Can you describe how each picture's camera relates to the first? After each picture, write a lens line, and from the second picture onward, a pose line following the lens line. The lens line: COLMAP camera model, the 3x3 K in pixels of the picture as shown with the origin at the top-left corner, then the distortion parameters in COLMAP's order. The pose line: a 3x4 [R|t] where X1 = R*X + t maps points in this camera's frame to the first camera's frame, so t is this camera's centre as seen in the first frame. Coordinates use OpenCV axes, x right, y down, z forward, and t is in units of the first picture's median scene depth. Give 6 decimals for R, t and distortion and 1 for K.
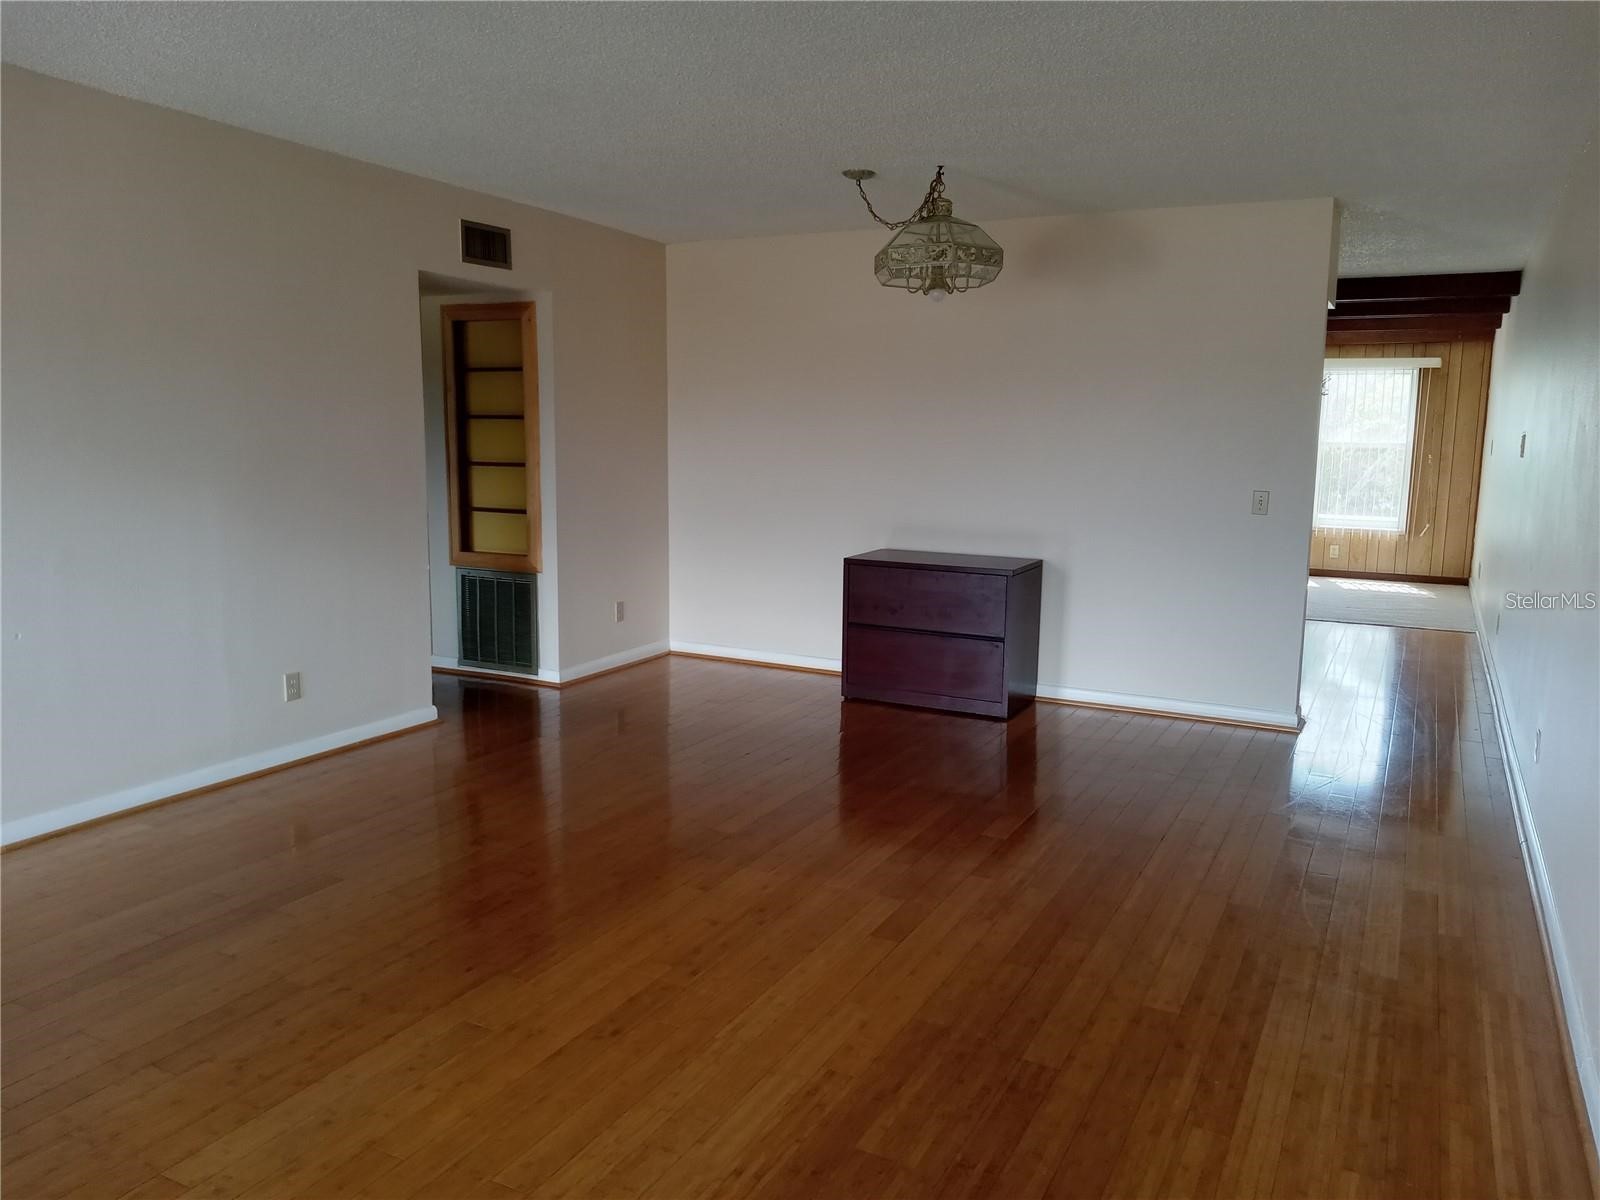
lens RADIAL K [[1188.4, 0, 800.0], [0, 1188.4, 600.0], [0, 0, 1]] dist [0.000874, -0.002298]
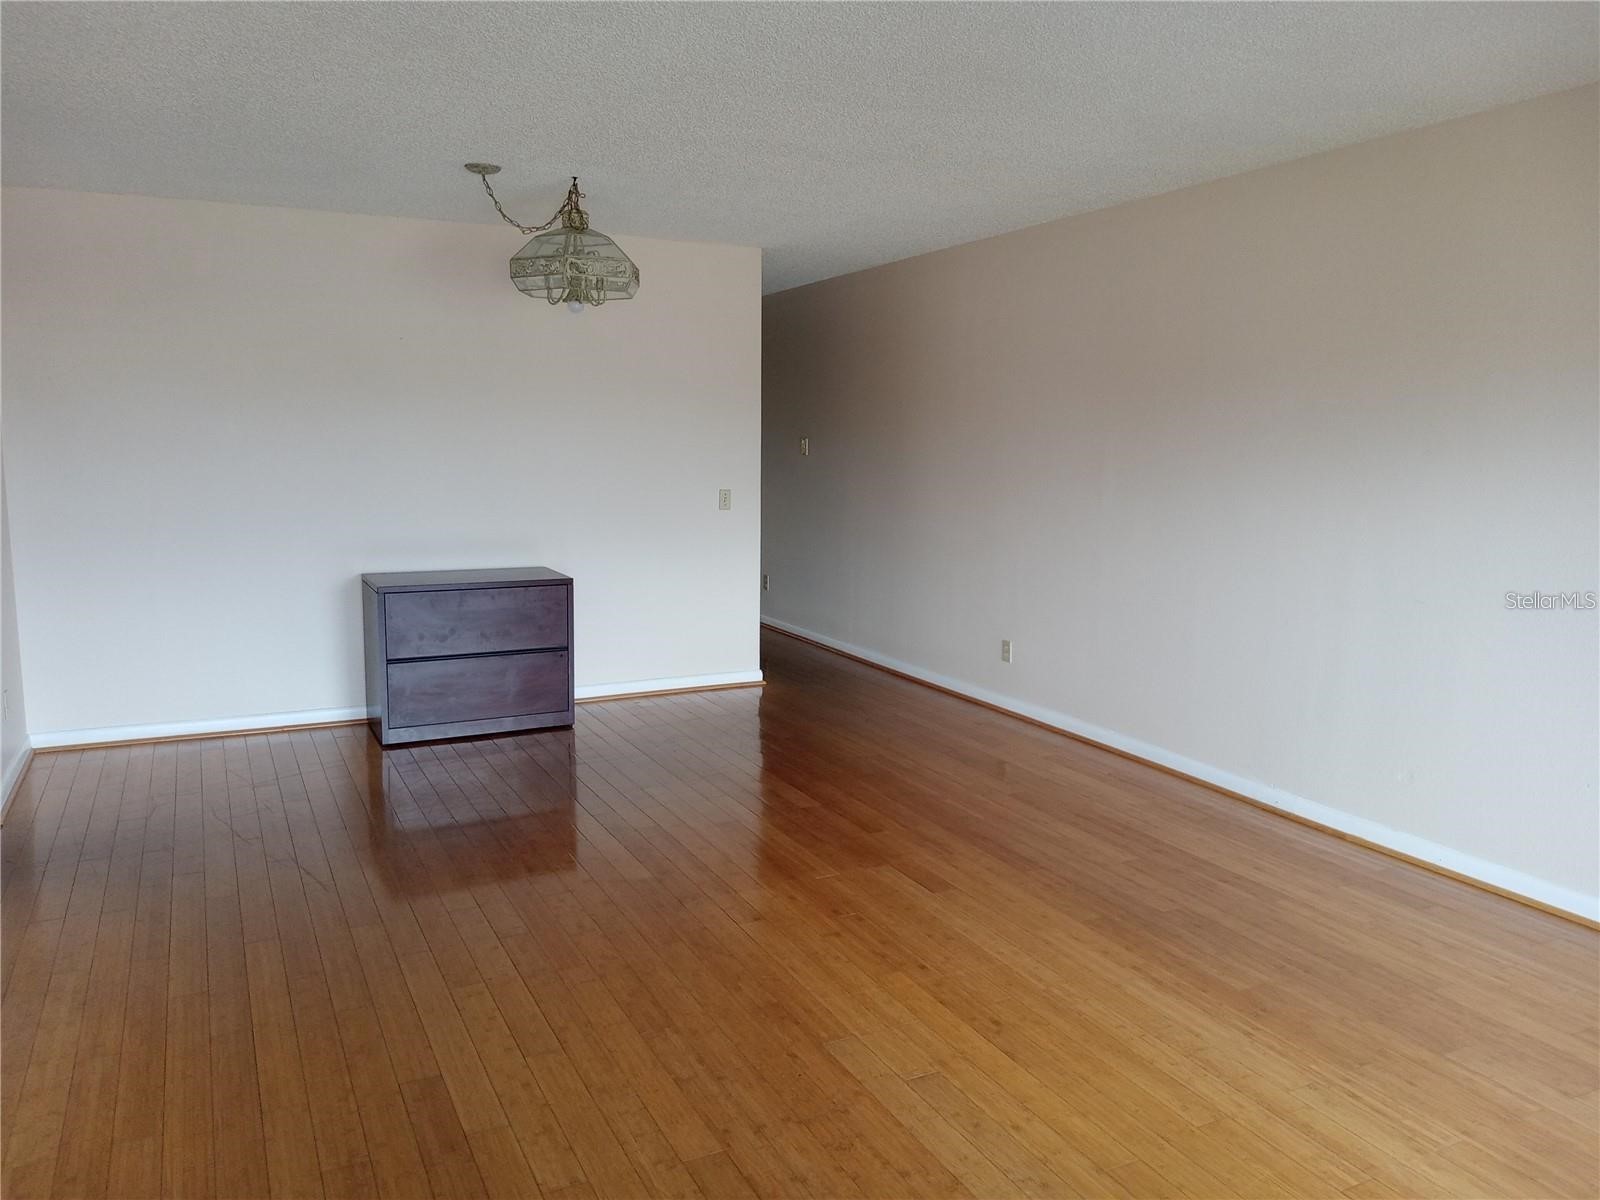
lens RADIAL K [[1203.0, 0, 791.0], [0, 1203.0, 594.1], [0, 0, 1]] dist [0.002247, -0.006207]
pose [[0.586082, -0.119174, 0.801440, -0.917044], [0.120044, 0.990980, 0.059572, -0.086019], [-0.801310, 0.061294, 0.595101, 0.412496]]
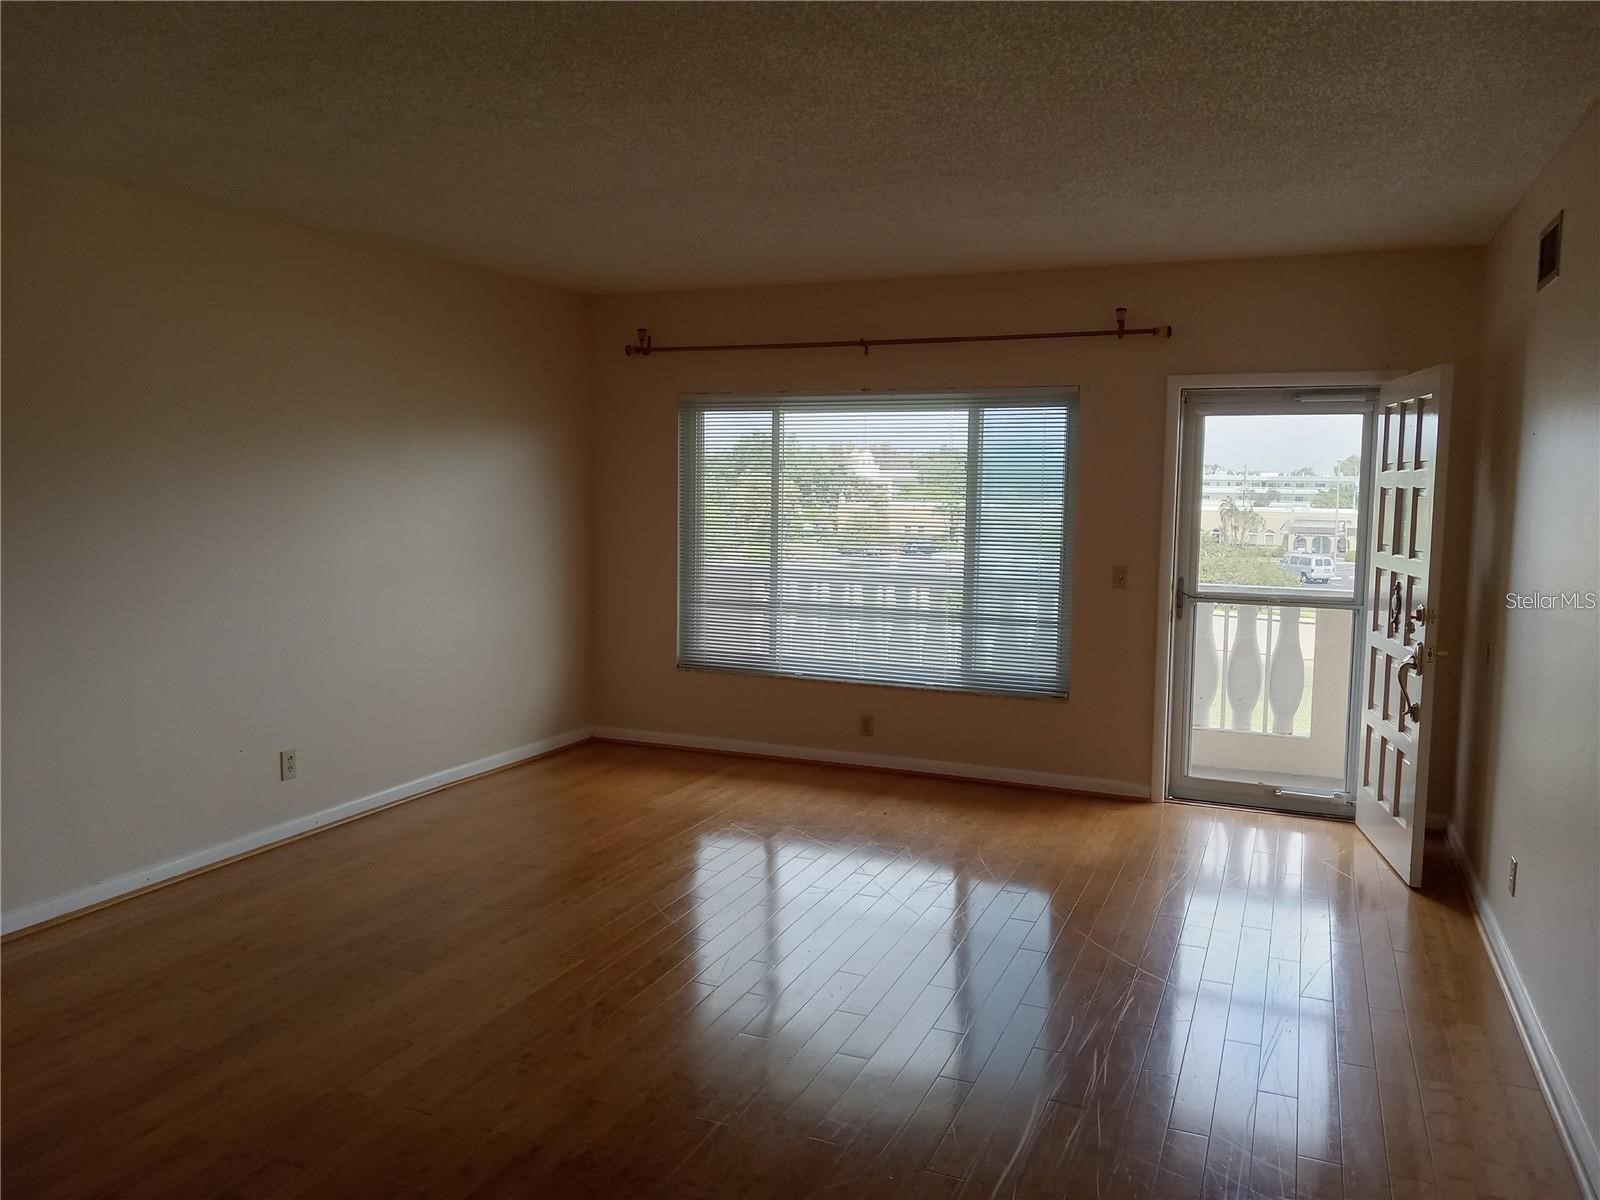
lens RADIAL K [[1203.0, 0, 791.0], [0, 1203.0, 594.1], [0, 0, 1]] dist [0.002247, -0.006207]
pose [[-0.995809, -0.022248, -0.088711, -0.149304], [-0.043088, 0.969696, 0.240486, -0.317790], [0.080672, 0.243301, -0.966590, 1.896344]]
